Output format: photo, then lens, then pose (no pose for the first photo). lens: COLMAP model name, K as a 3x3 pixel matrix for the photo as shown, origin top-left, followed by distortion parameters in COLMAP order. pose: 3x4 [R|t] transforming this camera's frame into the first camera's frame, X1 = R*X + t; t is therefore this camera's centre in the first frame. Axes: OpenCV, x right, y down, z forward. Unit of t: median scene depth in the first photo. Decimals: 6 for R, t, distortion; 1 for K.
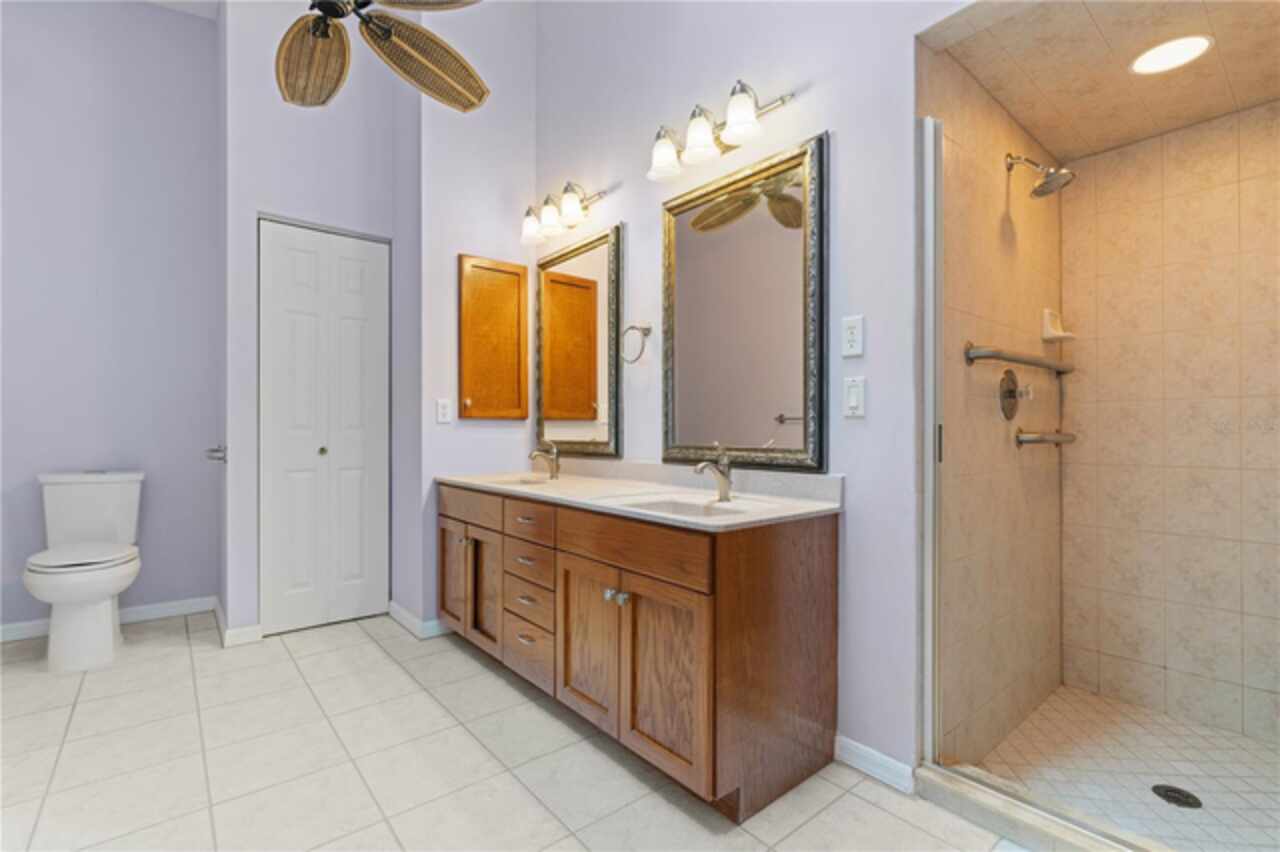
lens RADIAL K [[576.6, 0, 637.6], [0, 576.6, 429.1], [0, 0, 1]] dist [-0.008759, 0.002416]
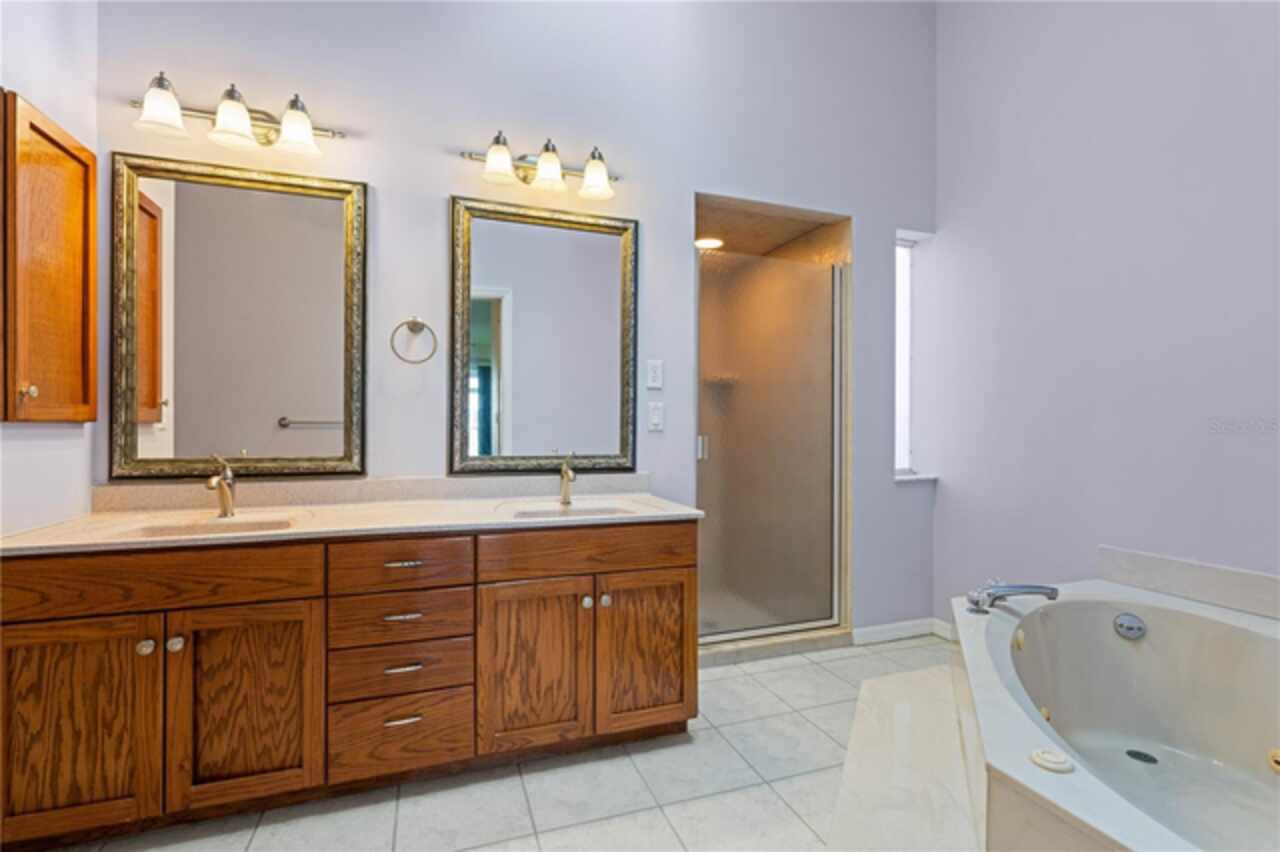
lens RADIAL K [[576.6, 0, 636.3], [0, 576.6, 427.0], [0, 0, 1]] dist [-0.008759, 0.002416]
pose [[0.348632, 0.003083, 0.937255, -0.896908], [-0.006575, 0.999978, -0.000844, -0.026610], [-0.937237, -0.005869, 0.348644, 0.497814]]
